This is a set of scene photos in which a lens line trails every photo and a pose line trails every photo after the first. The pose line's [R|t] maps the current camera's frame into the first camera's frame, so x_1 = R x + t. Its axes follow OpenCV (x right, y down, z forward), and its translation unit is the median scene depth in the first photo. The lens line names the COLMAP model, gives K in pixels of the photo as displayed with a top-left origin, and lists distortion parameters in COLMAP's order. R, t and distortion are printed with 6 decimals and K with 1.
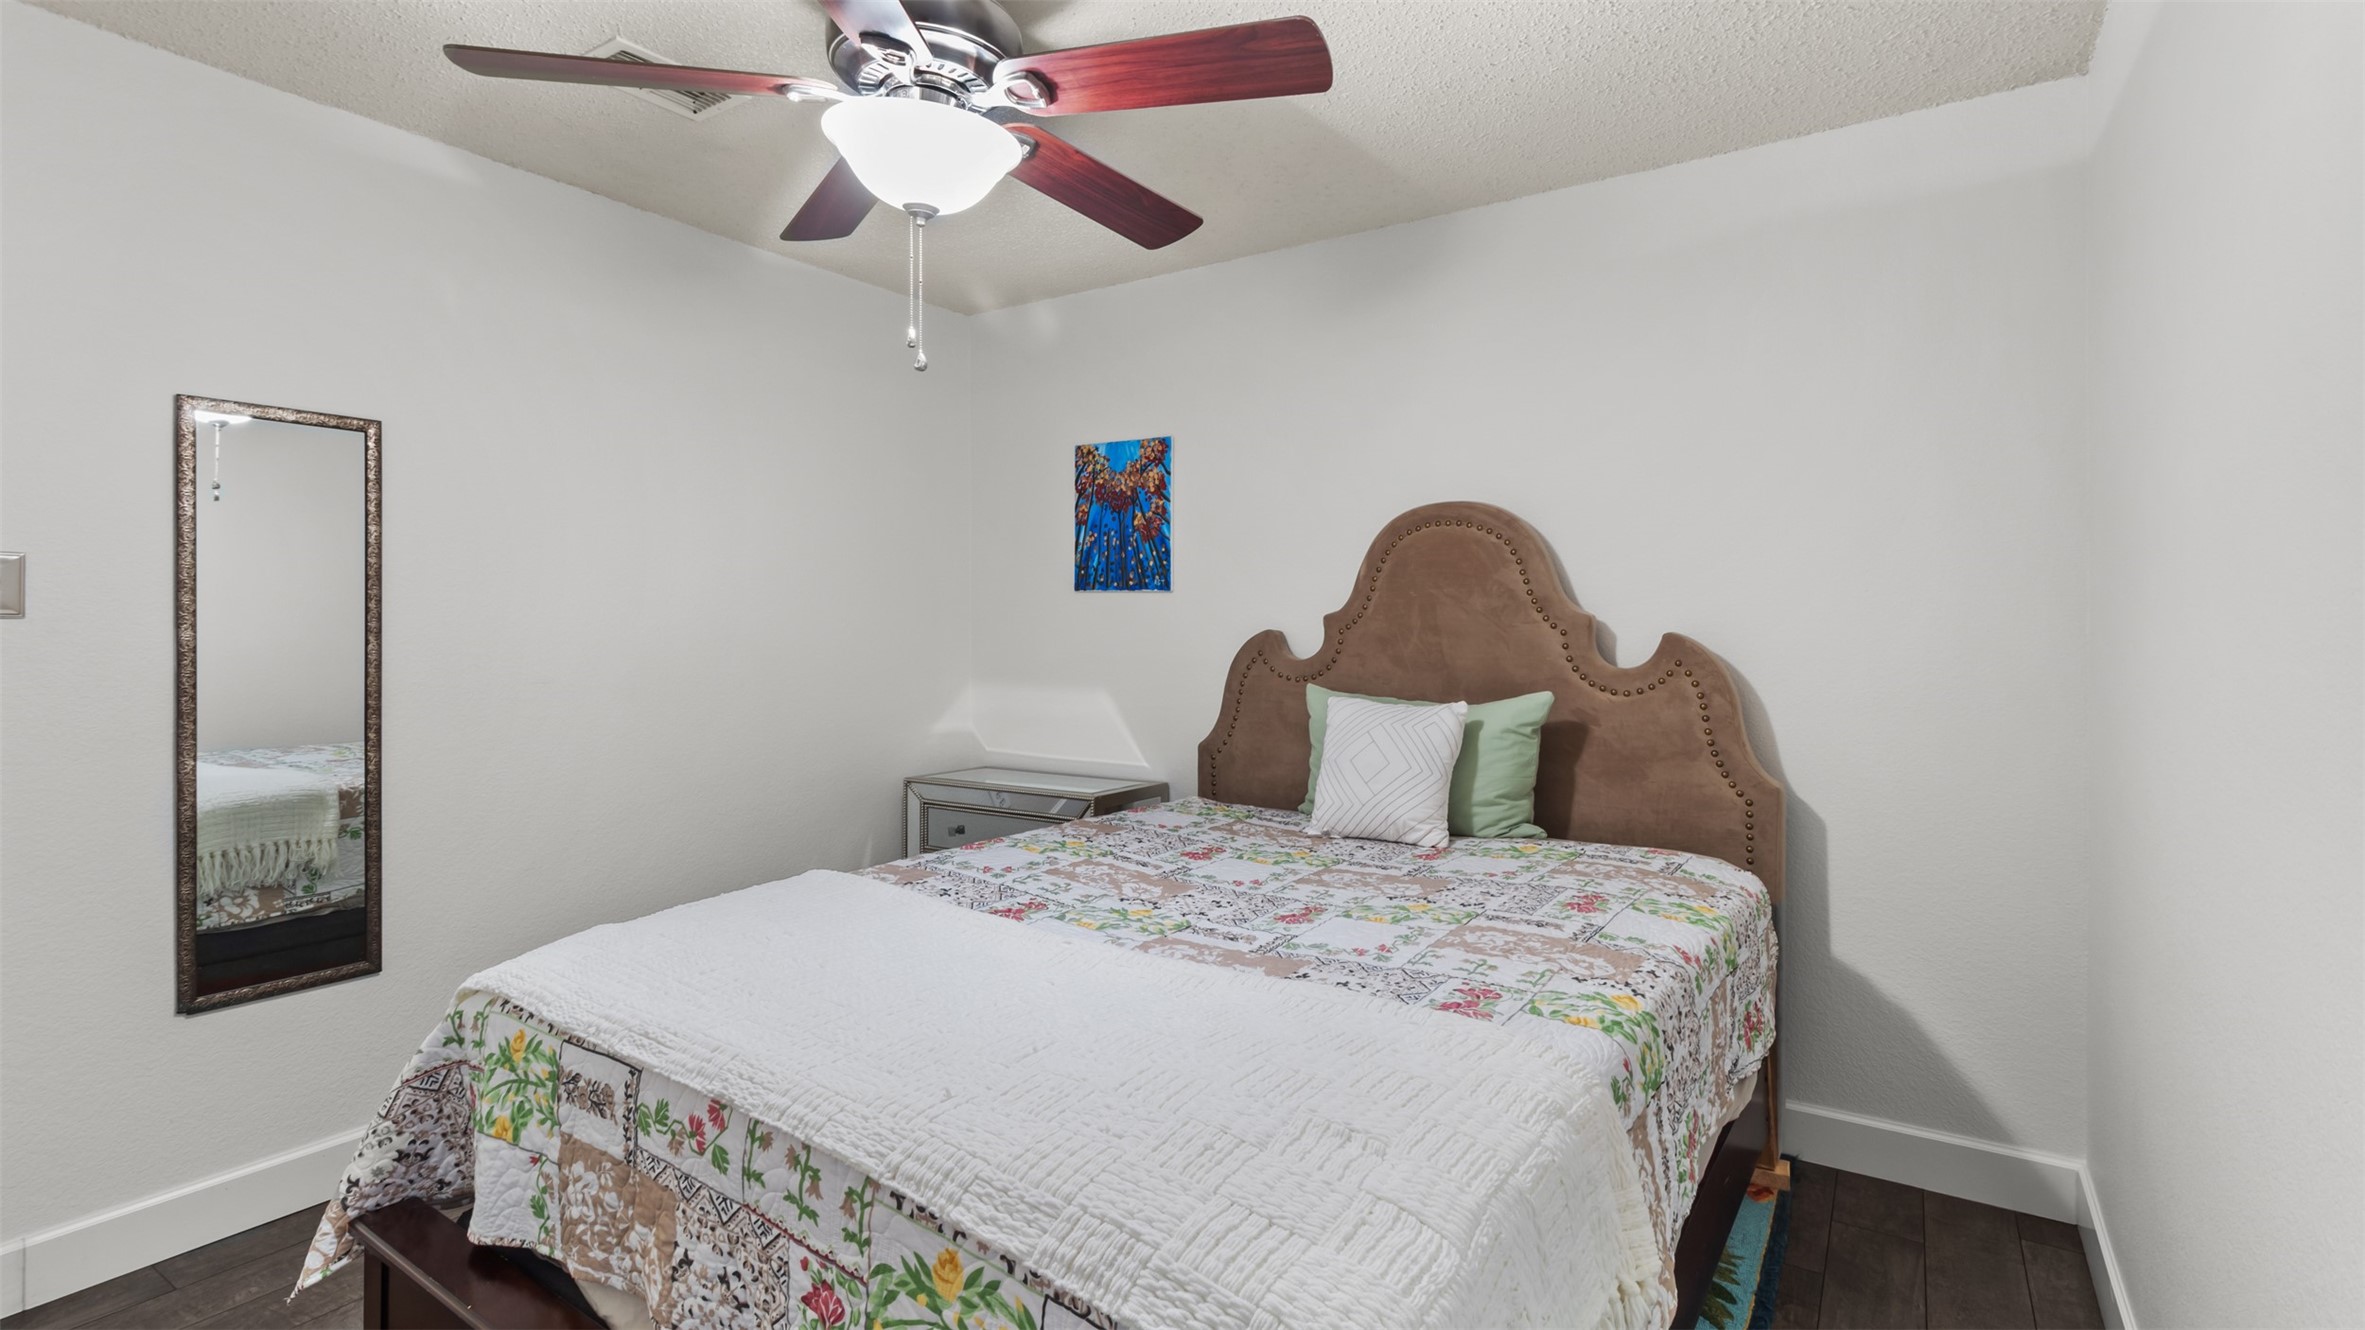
lens RADIAL K [[1094.4, 0, 1195.7], [0, 1094.4, 643.6], [0, 0, 1]] dist [0.002019, 0.001867]
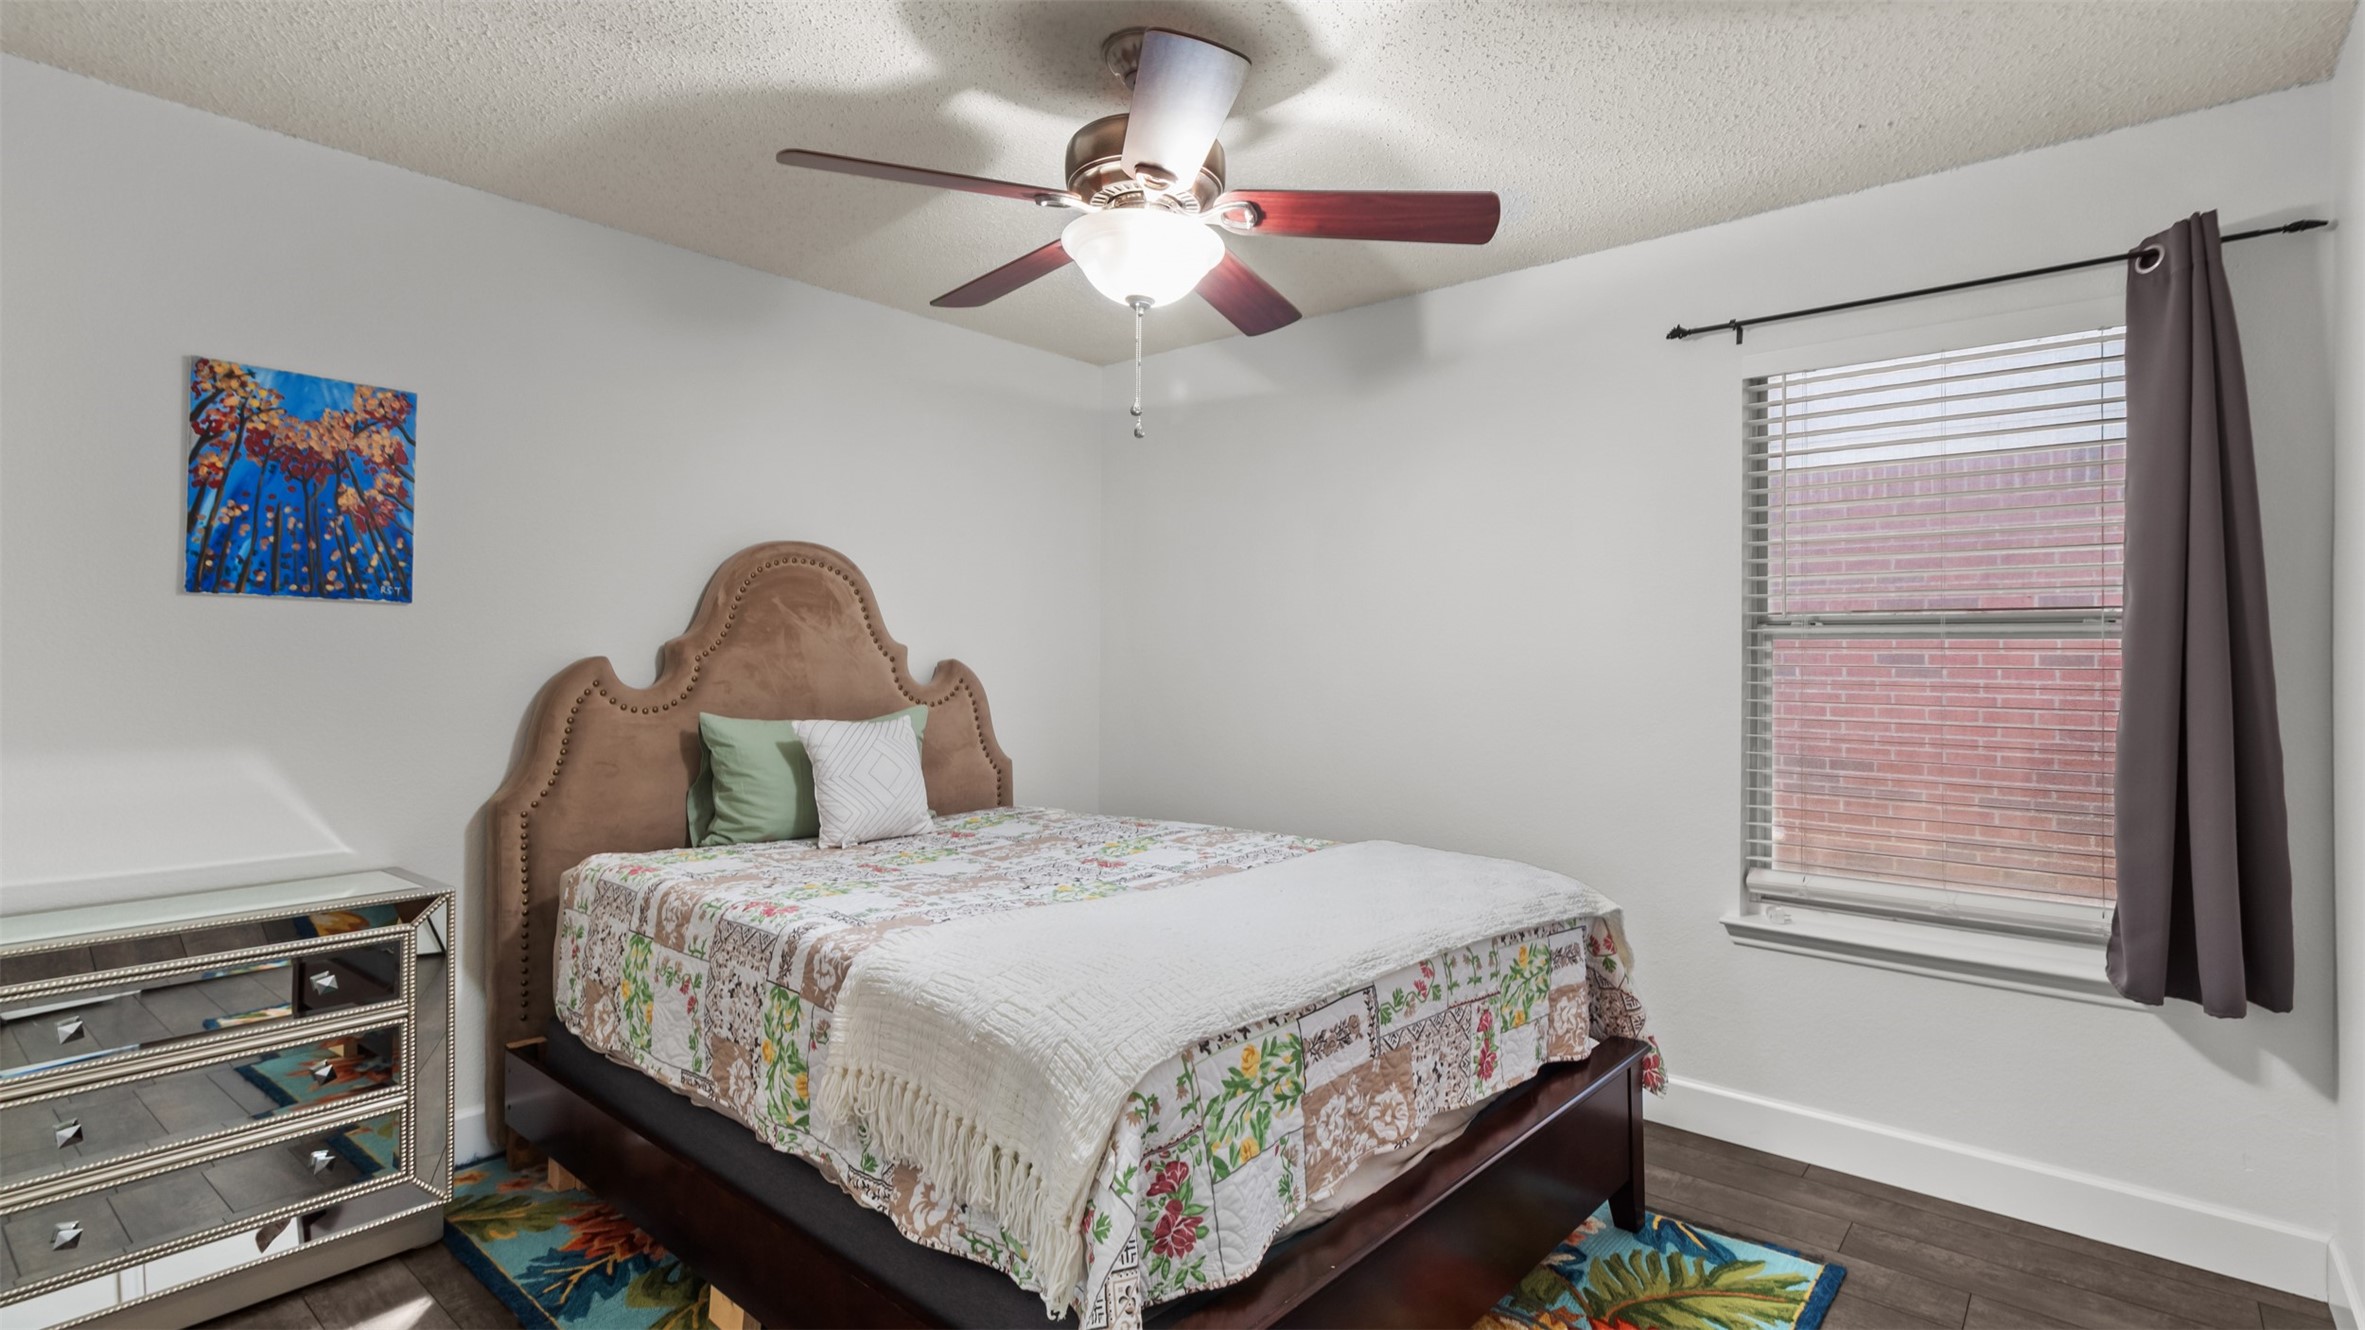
lens RADIAL K [[1094.4, 0, 1199.2], [0, 1094.4, 658.9], [0, 0, 1]] dist [0.002019, 0.001867]
pose [[0.117021, -0.001417, 0.993128, -0.689693], [0.012168, 0.999926, -0.000007, -0.004427], [-0.993055, 0.012086, 0.117029, 0.389156]]
